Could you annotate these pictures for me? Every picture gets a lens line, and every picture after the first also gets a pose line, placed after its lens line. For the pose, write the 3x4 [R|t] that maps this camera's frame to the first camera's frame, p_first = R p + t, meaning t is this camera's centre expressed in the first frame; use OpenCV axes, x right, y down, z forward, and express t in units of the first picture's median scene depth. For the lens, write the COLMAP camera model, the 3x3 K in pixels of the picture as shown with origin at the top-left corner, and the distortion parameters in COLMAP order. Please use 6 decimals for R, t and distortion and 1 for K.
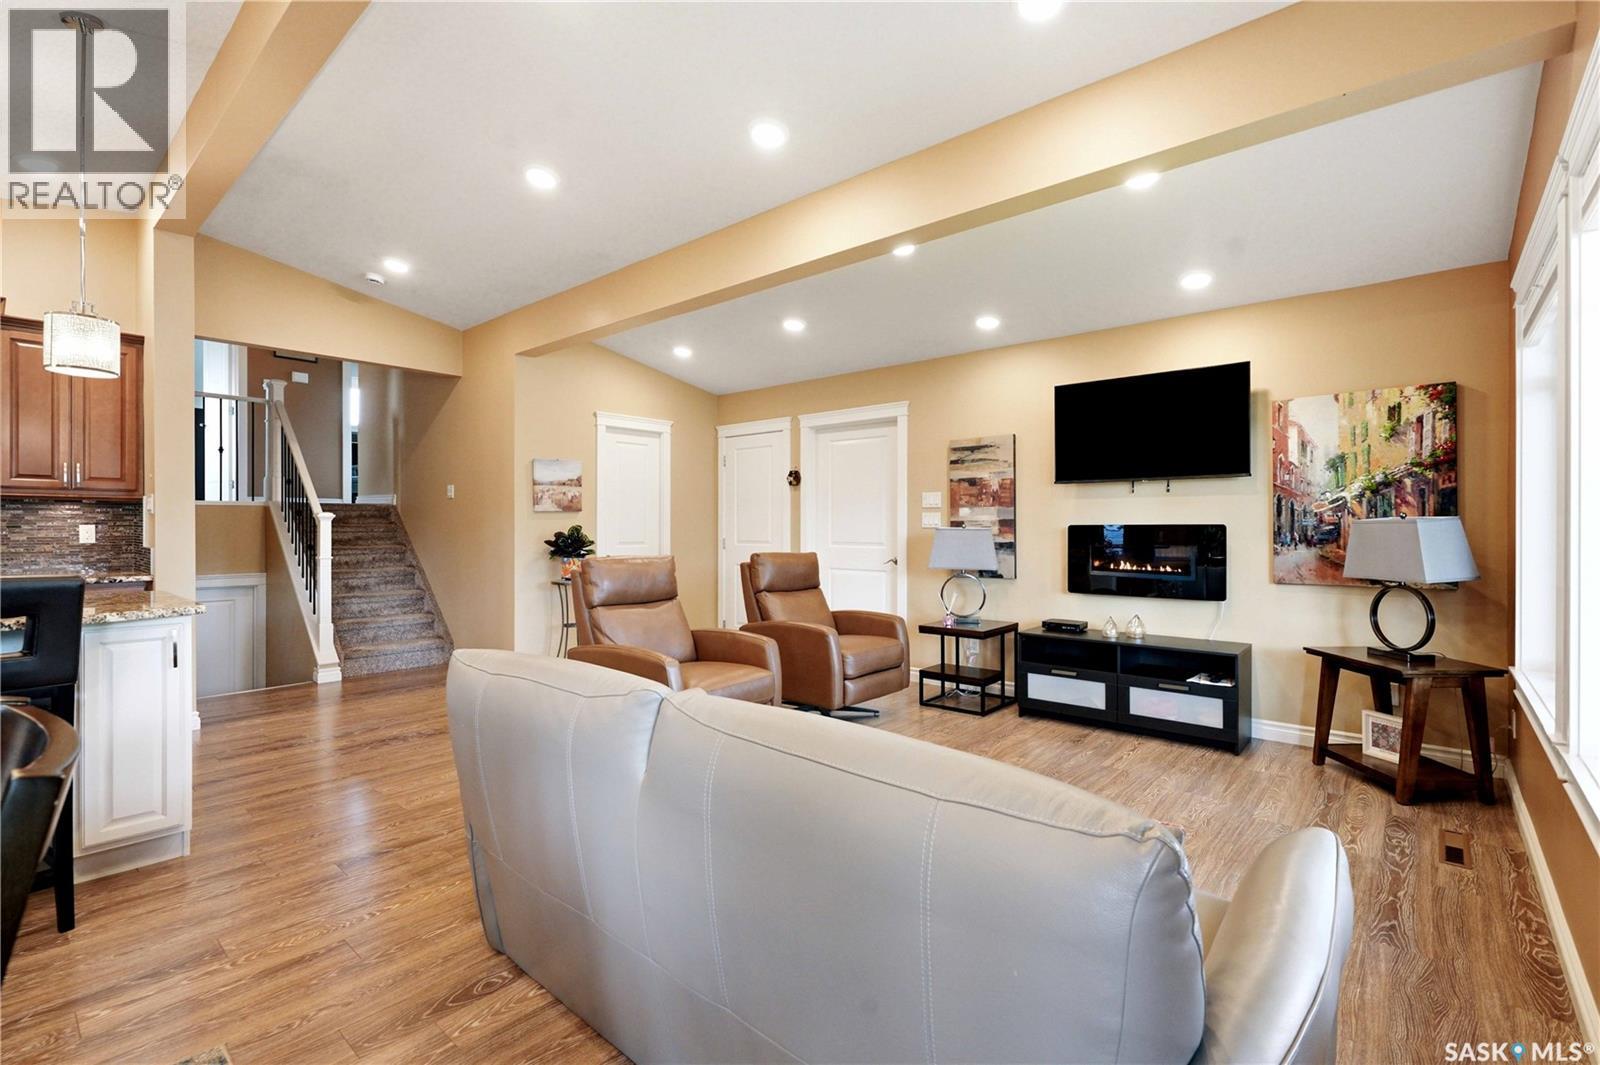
lens RADIAL K [[732.9, 0, 806.8], [0, 732.9, 529.7], [0, 0, 1]] dist [-0.003447, 0.000547]
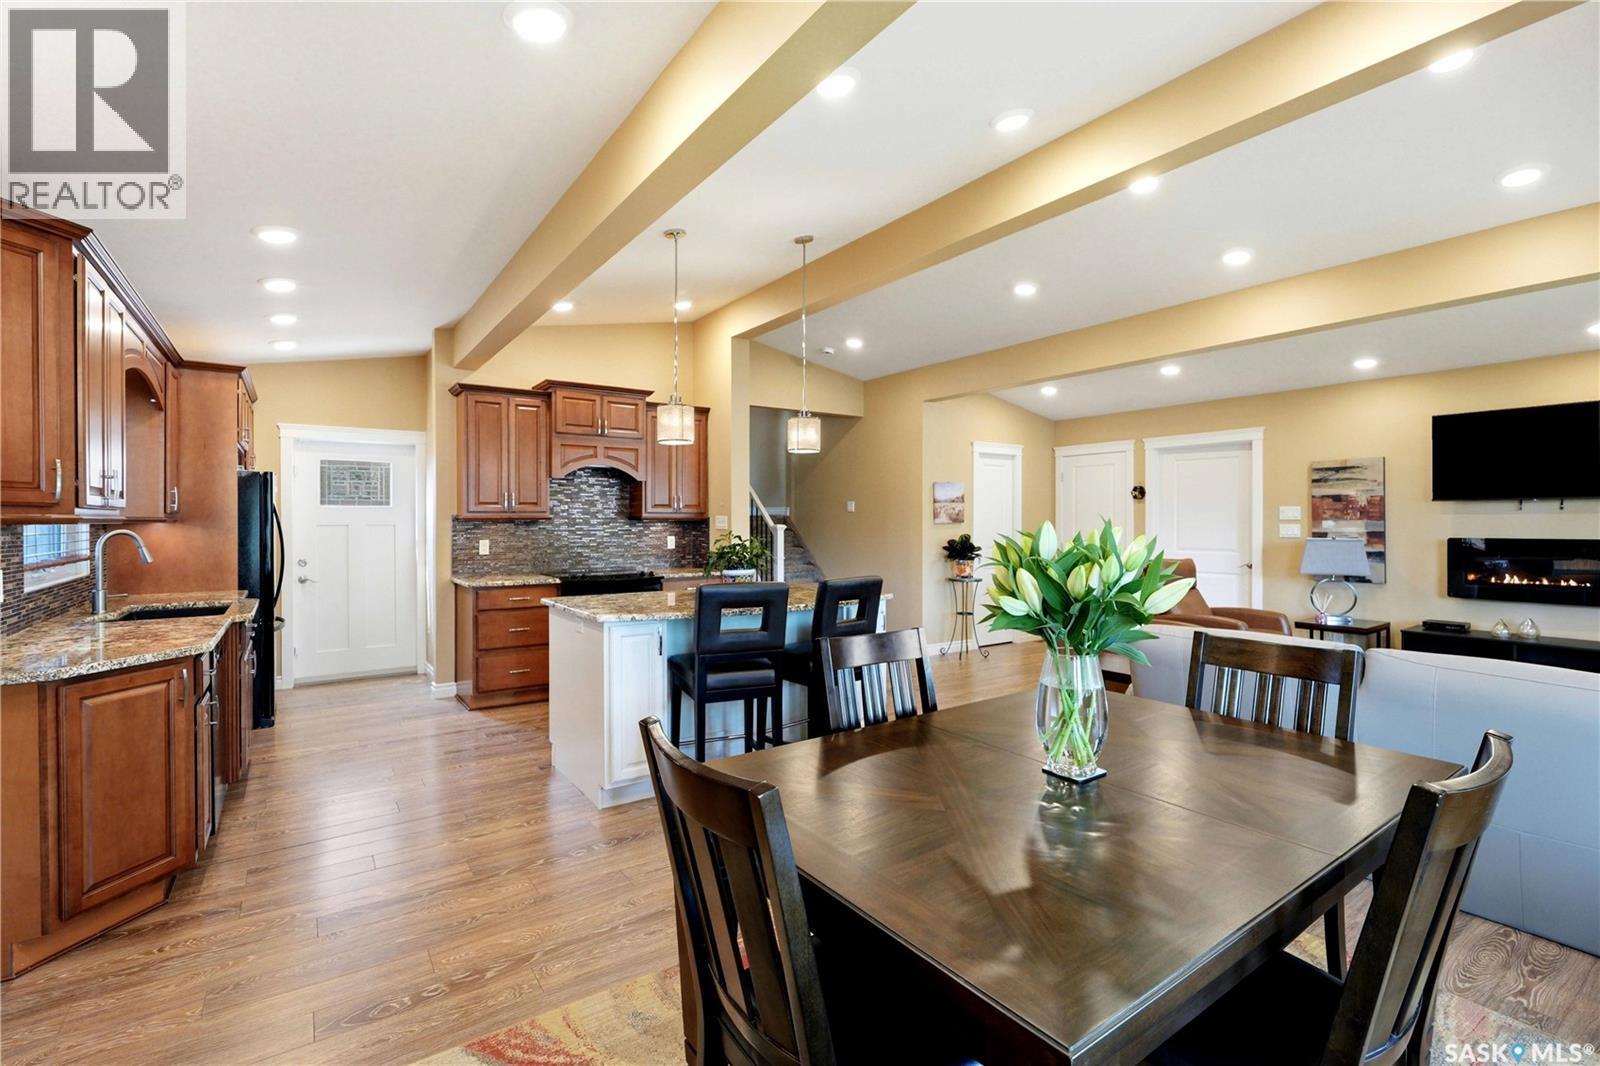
lens RADIAL K [[732.9, 0, 806.3], [0, 732.9, 526.4], [0, 0, 1]] dist [-0.003447, 0.000547]
pose [[0.971005, -0.000800, -0.239056, -0.301211], [0.001943, 0.999988, 0.004542, -0.027397], [0.239050, -0.004875, 0.970995, -0.306094]]
